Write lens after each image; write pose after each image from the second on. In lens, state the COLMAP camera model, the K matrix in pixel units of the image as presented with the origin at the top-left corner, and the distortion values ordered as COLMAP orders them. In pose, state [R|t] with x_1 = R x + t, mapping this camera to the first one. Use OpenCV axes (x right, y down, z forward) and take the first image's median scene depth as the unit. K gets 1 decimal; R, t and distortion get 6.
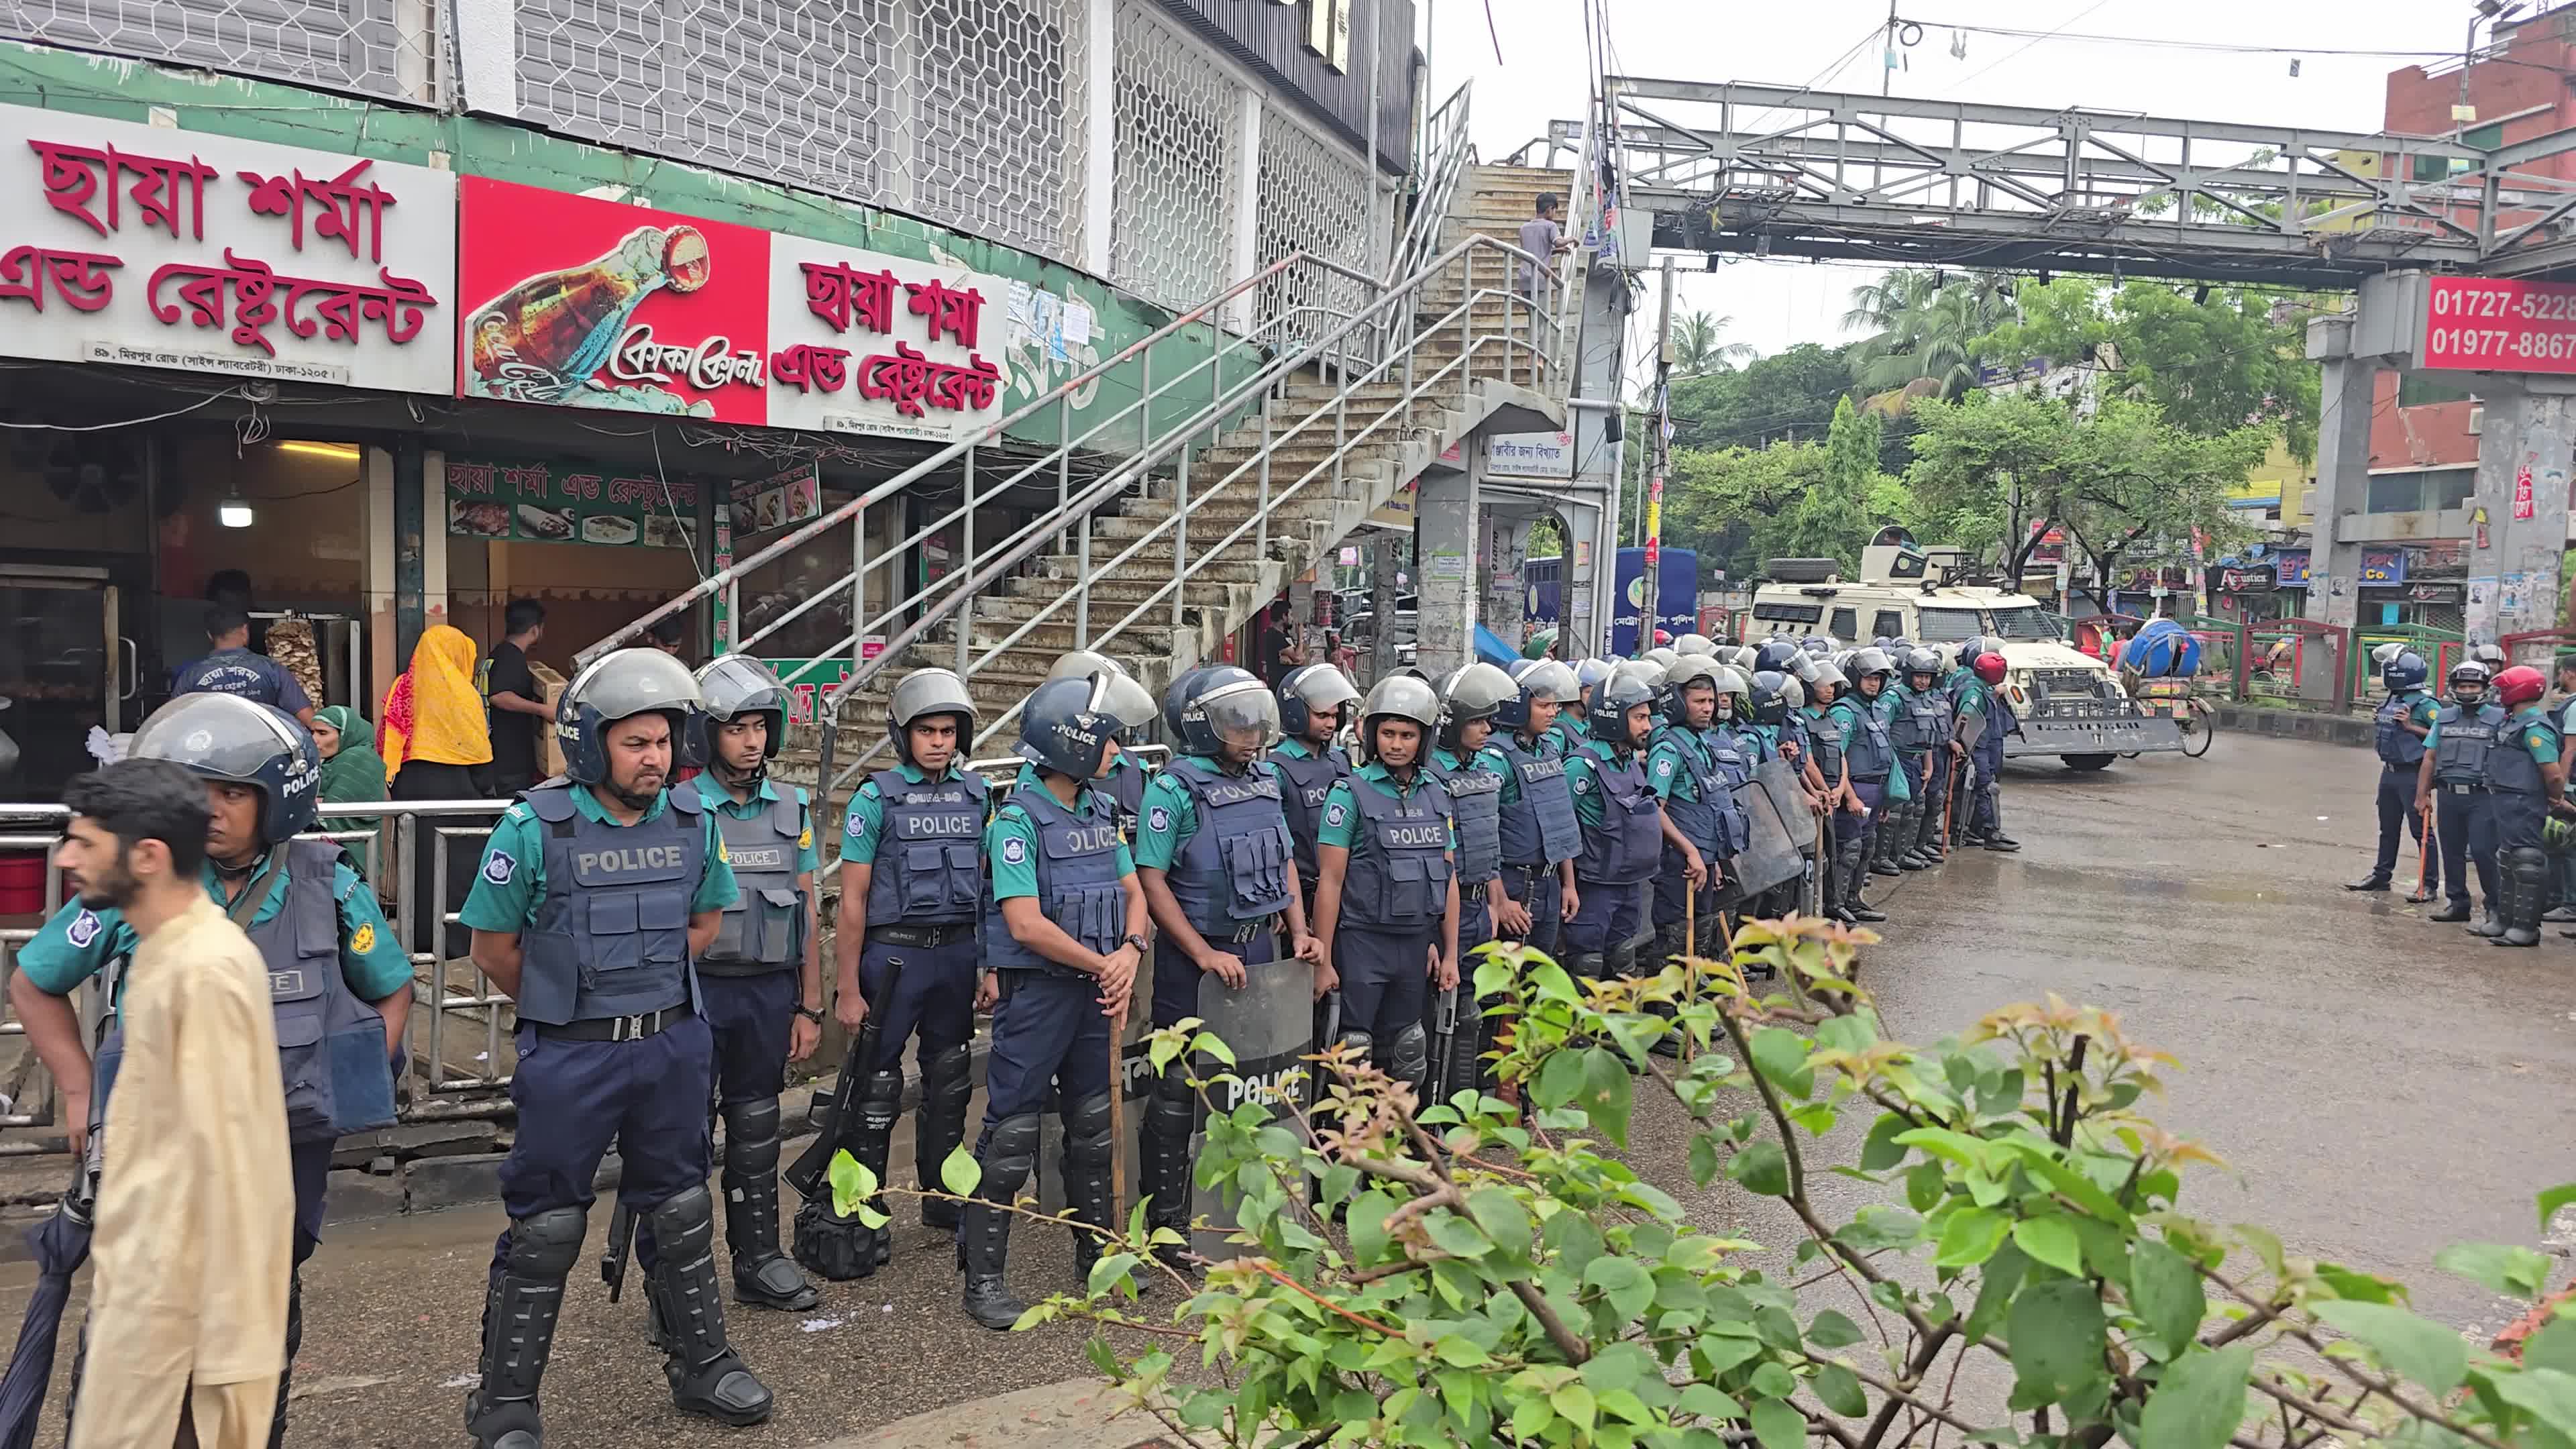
lens RADIAL K [[1705.8, 0, 1281.8], [0, 1705.8, 743.0], [0, 0, 1]] dist [0.087073, -0.088558]
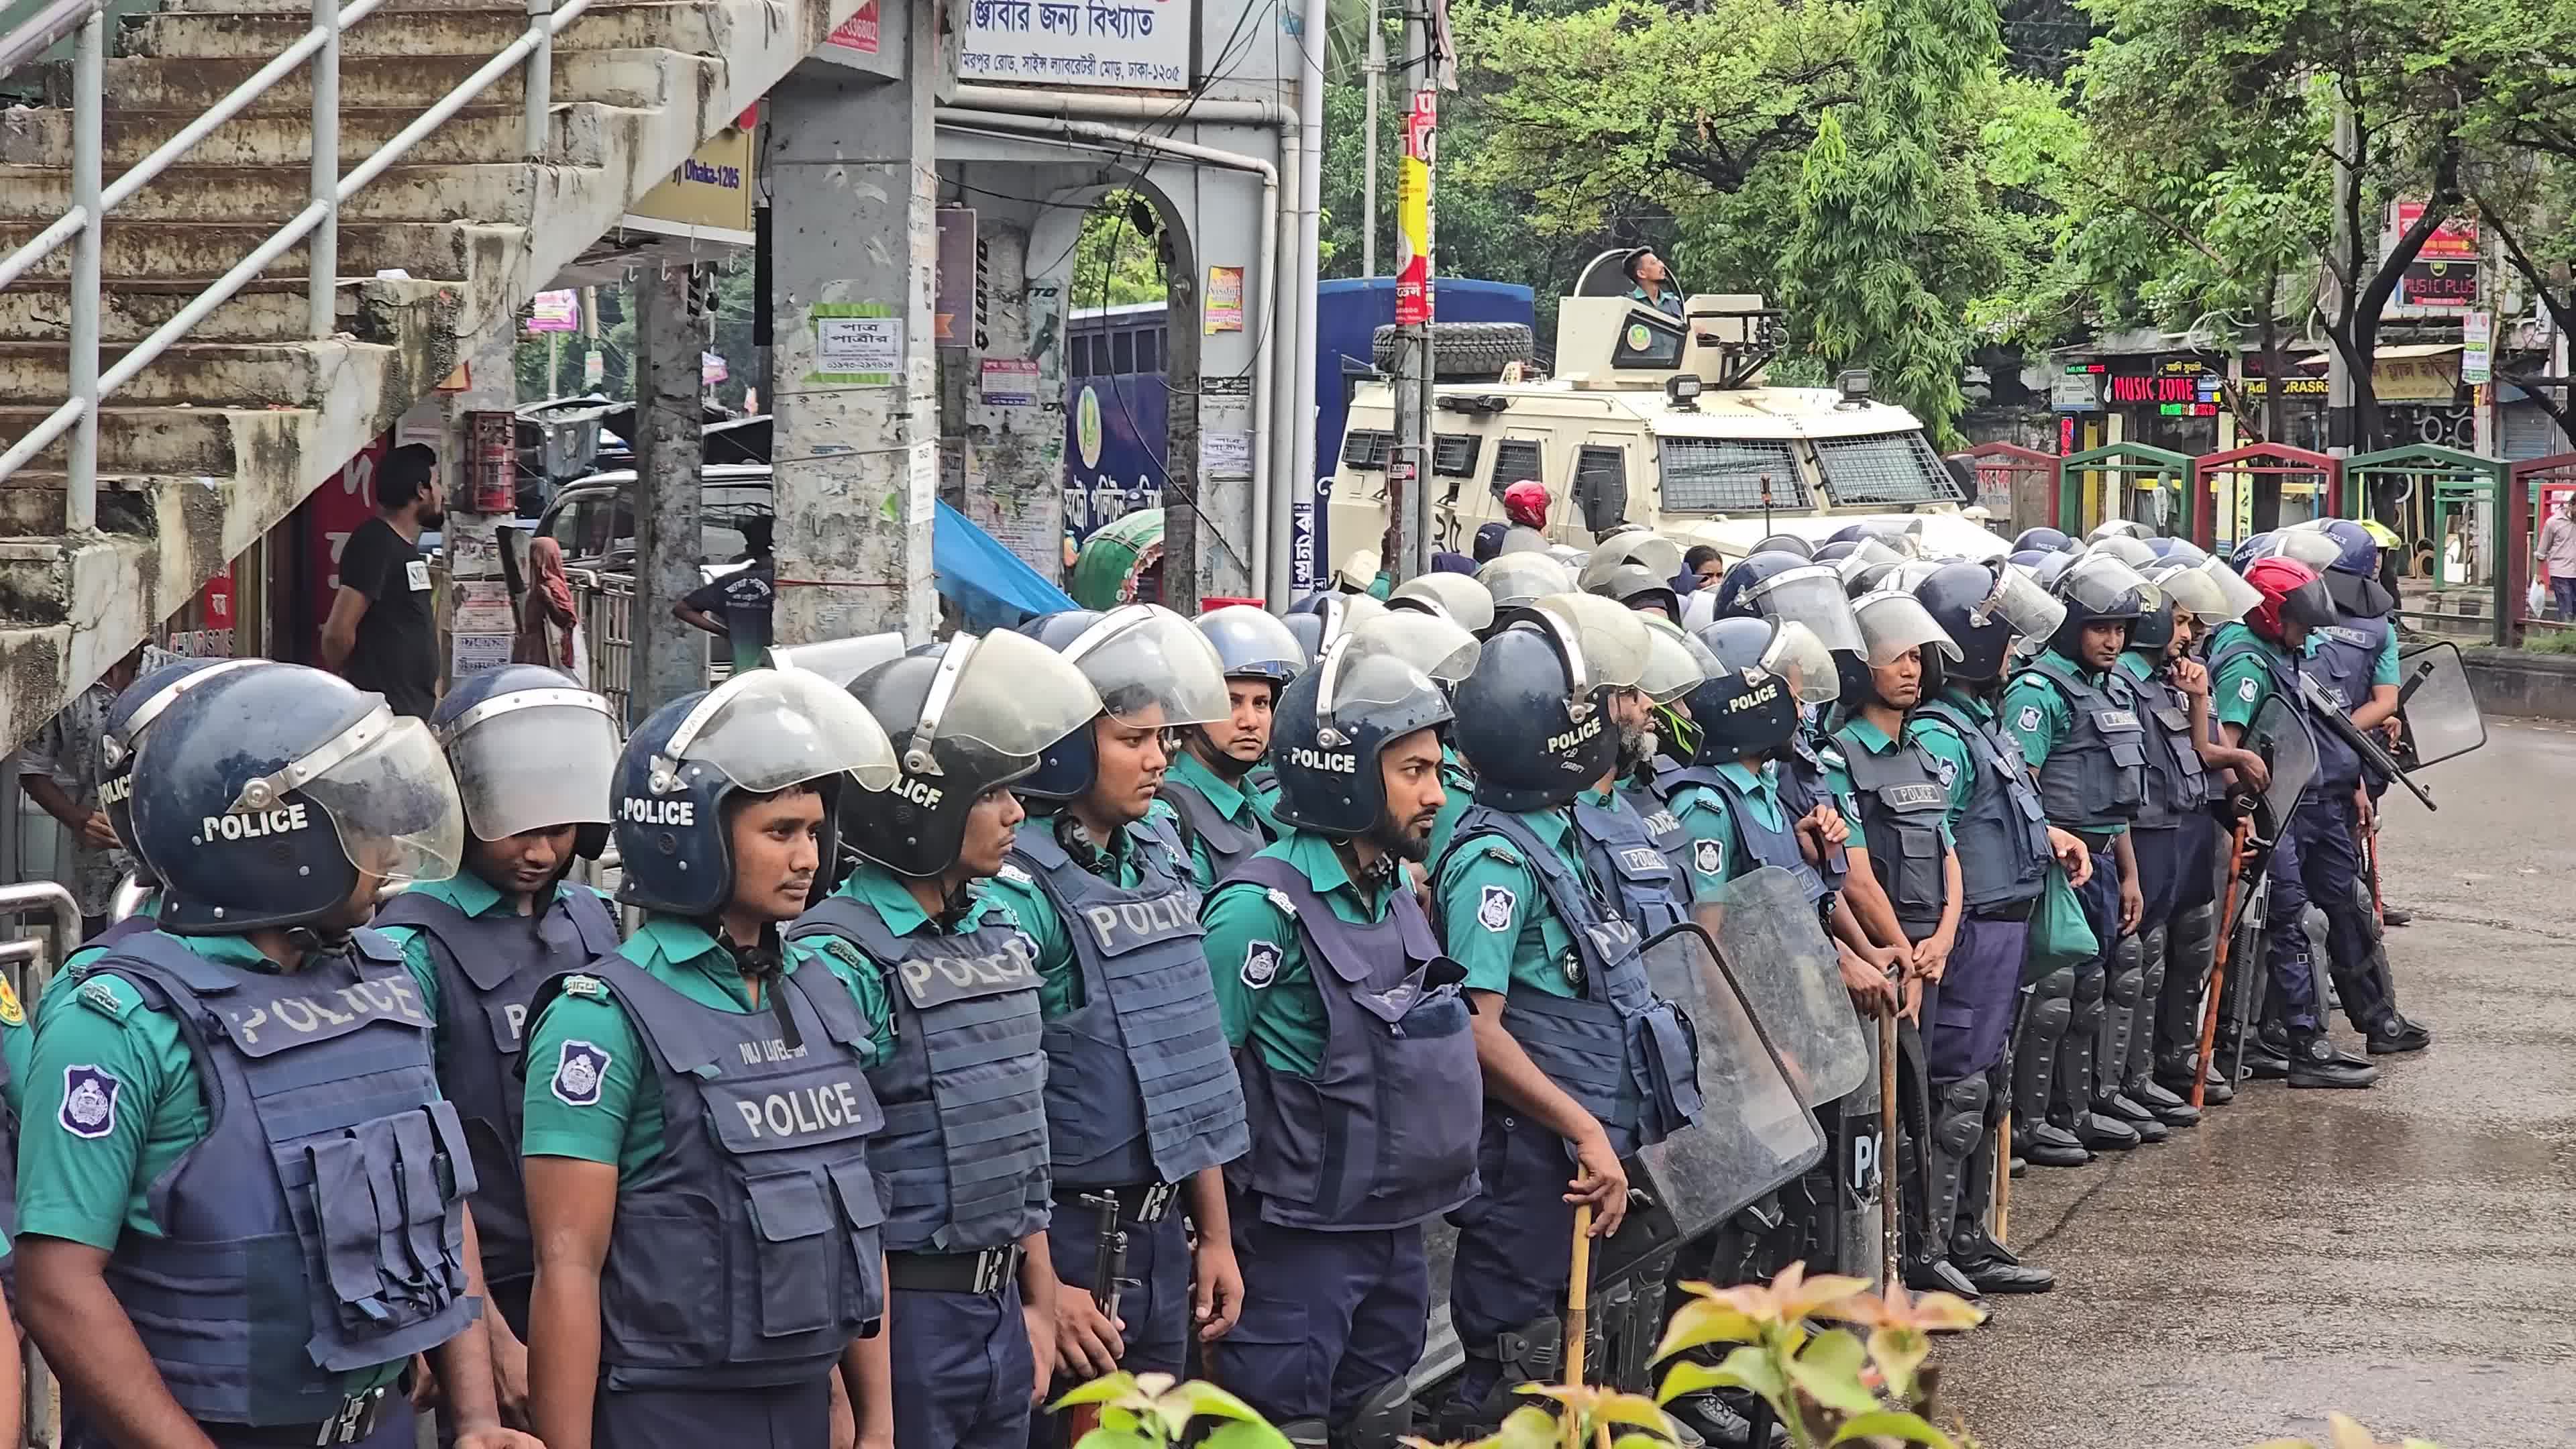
lens RADIAL K [[4941.5, 0, 1288.0], [0, 4941.5, 724.5], [0, 0, 1]] dist [-0.053612, 1.374847]
pose [[0.982584, -0.026002, 0.183989, -0.003070], [0.030320, 0.999326, -0.020696, -0.000933], [-0.183326, 0.025914, 0.982710, -0.011203]]
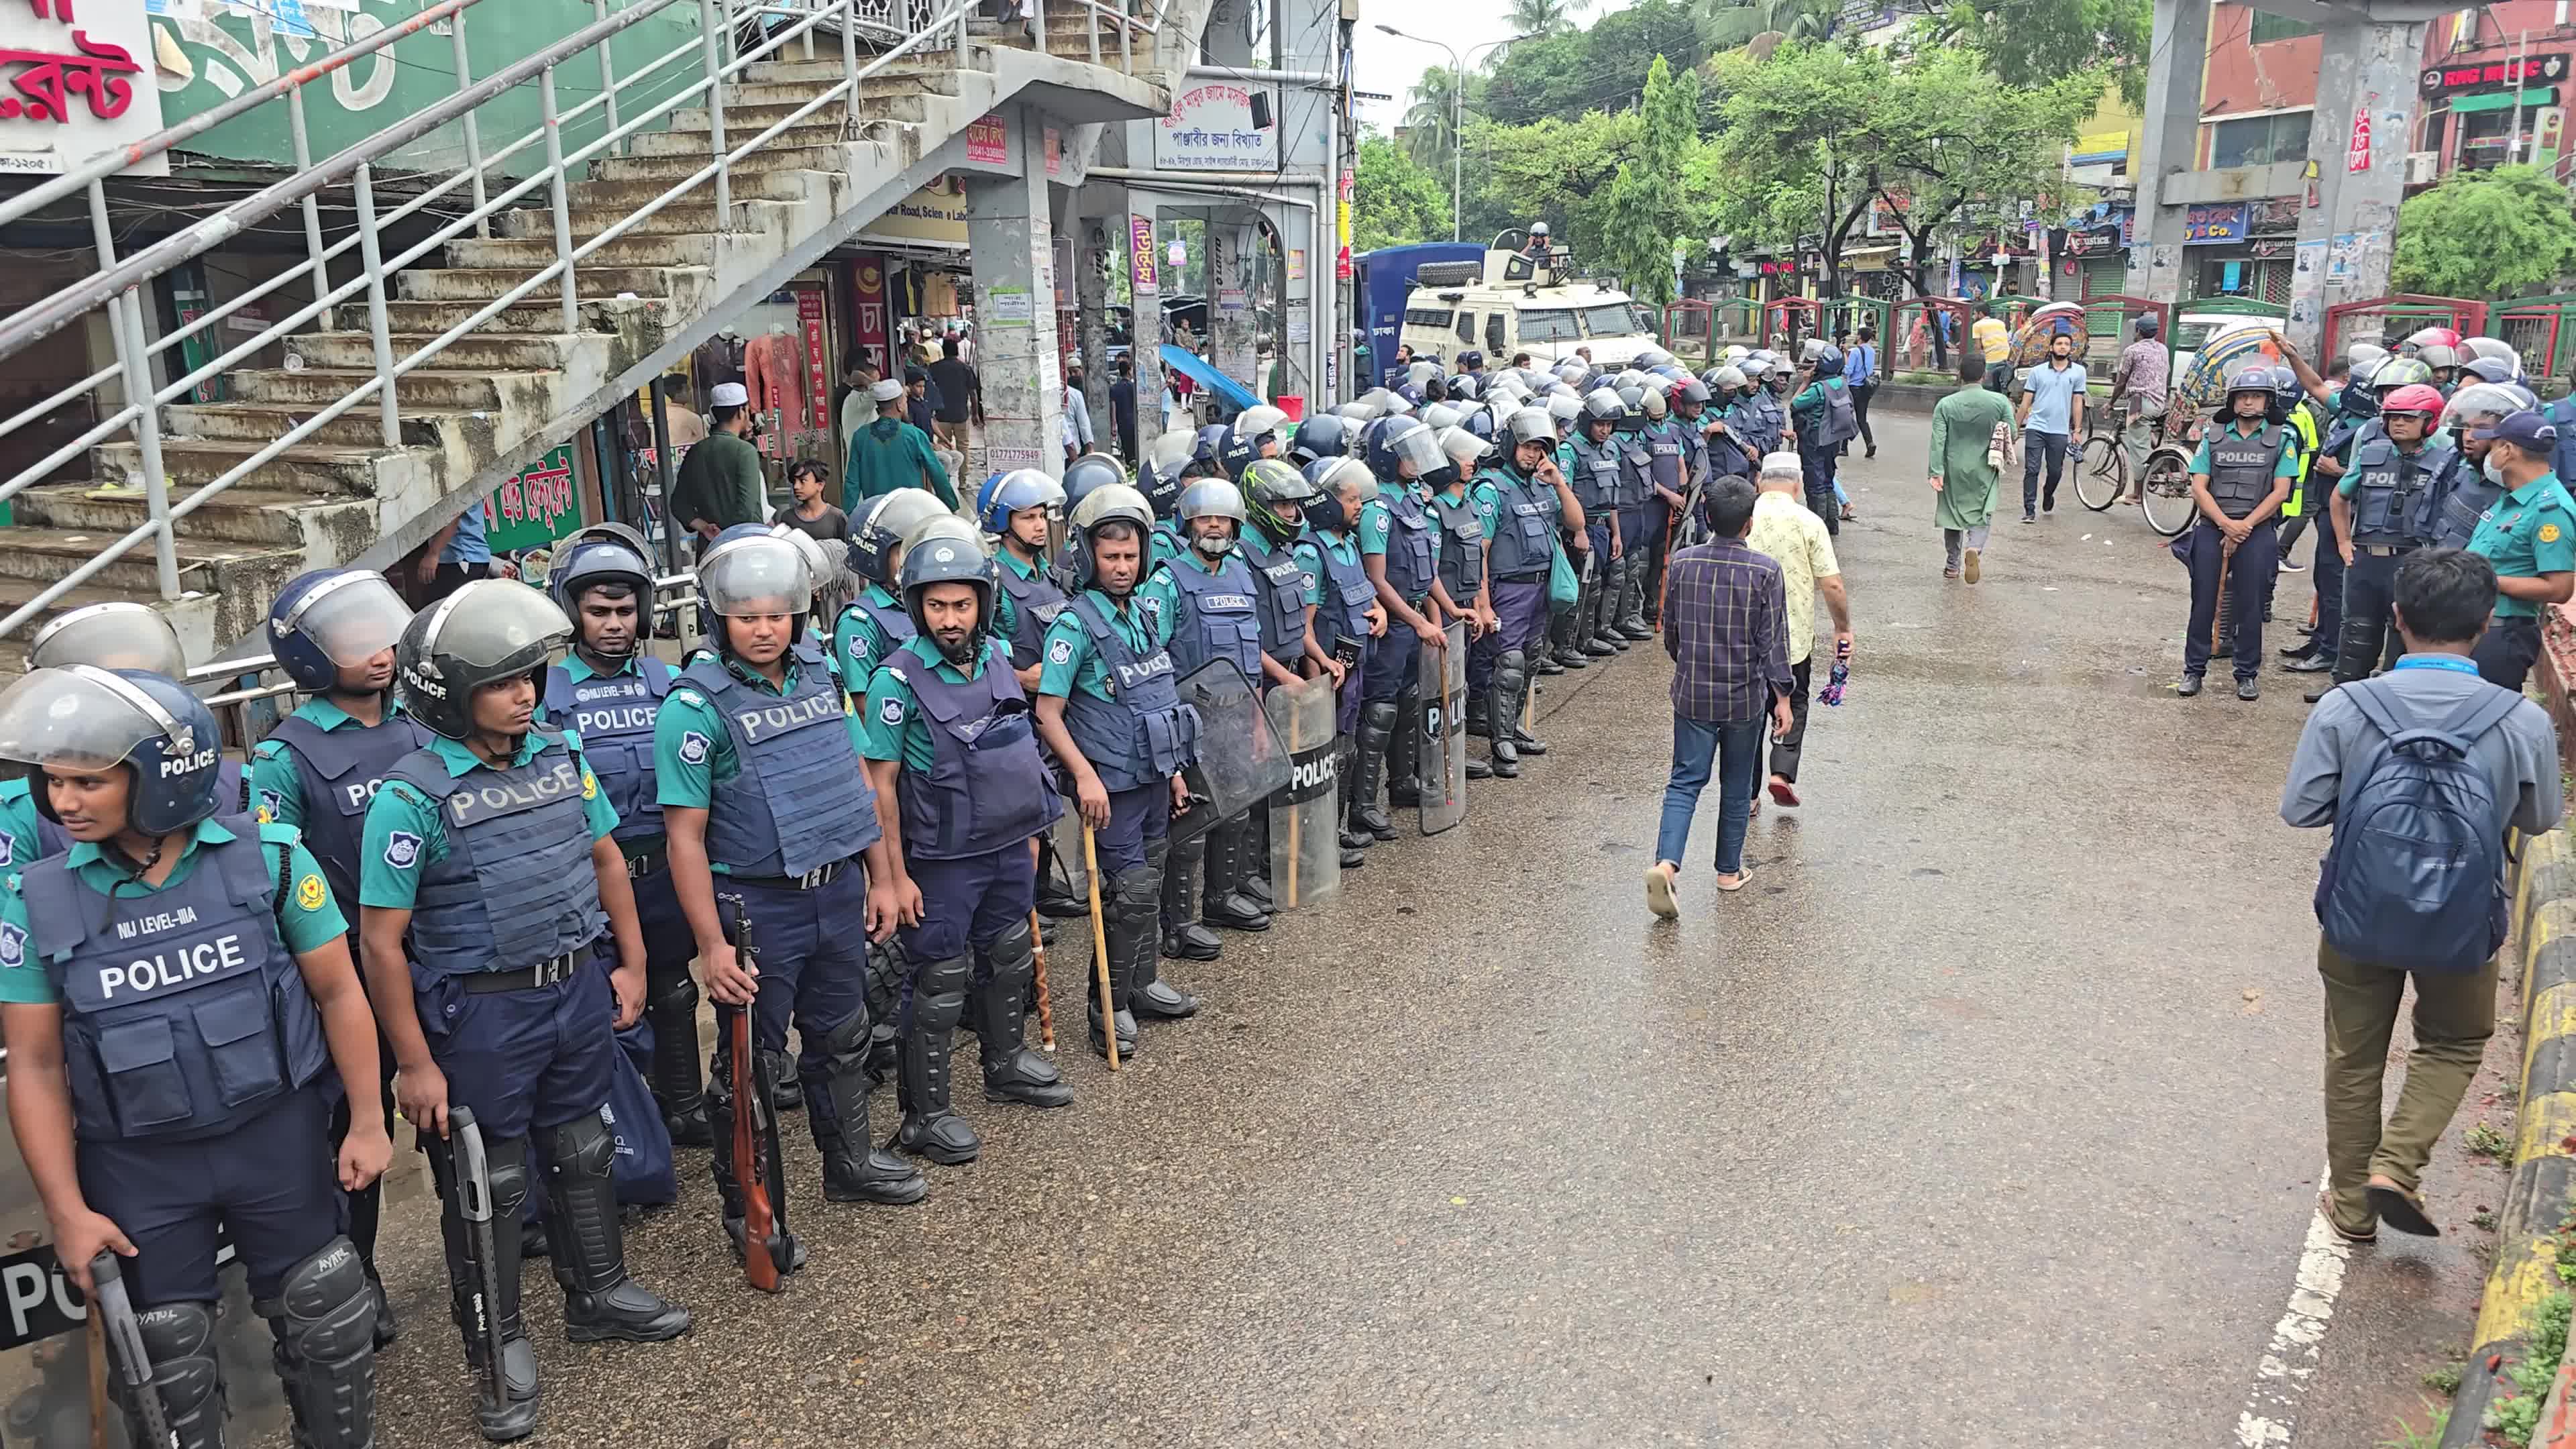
lens RADIAL K [[1705.8, 0, 1281.8], [0, 1705.8, 743.0], [0, 0, 1]] dist [0.087073, -0.088558]
pose [[0.996199, -0.062006, 0.061170, 0.102413], [0.050760, 0.983999, 0.170789, -0.023418], [-0.070781, -0.167035, 0.983407, 0.127876]]
